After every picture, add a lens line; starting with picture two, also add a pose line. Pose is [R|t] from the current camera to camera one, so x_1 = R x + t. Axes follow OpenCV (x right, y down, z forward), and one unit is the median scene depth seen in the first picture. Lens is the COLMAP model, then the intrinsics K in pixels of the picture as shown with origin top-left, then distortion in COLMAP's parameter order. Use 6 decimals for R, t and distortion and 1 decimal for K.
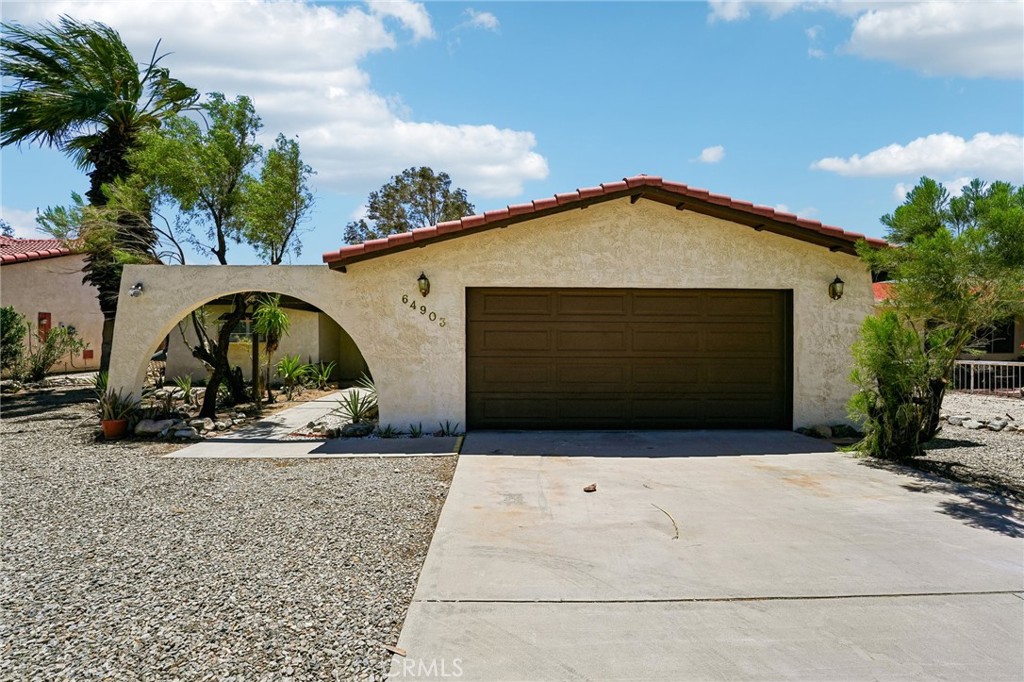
lens RADIAL K [[440.0, 0, 511.7], [0, 440.0, 340.2], [0, 0, 1]] dist [-0.019776, -0.000571]
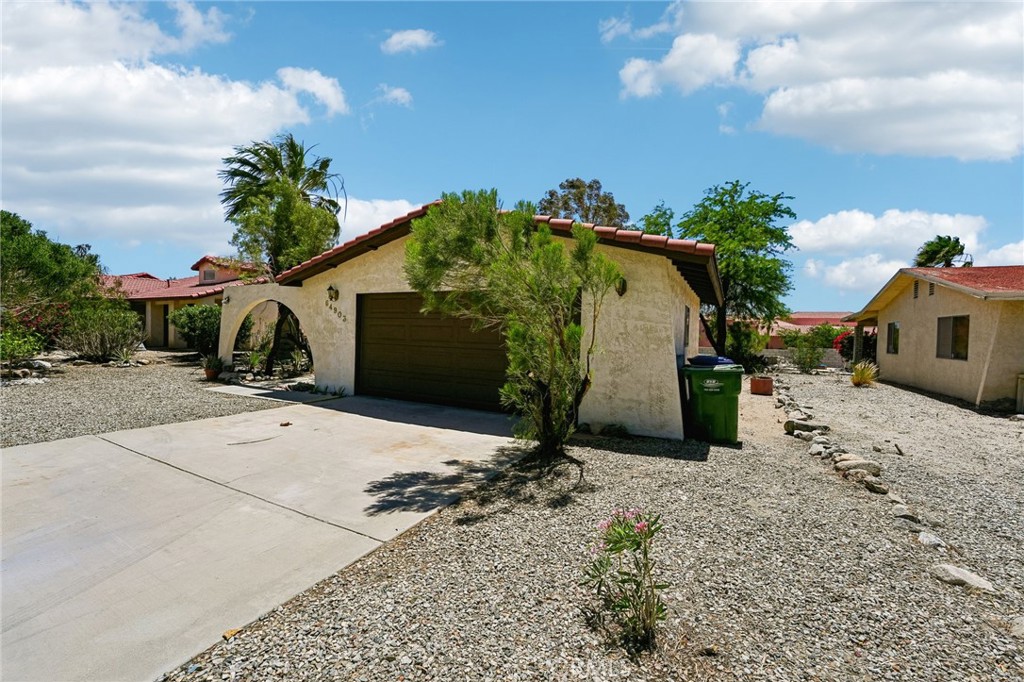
lens RADIAL K [[421.5, 0, 510.6], [0, 421.5, 337.5], [0, 0, 1]] dist [-0.023225, 0.001031]
pose [[0.870348, 0.025207, -0.491791, 1.007484], [-0.025334, 0.999659, 0.006404, -0.000572], [0.491785, 0.006886, 0.870690, 0.060836]]
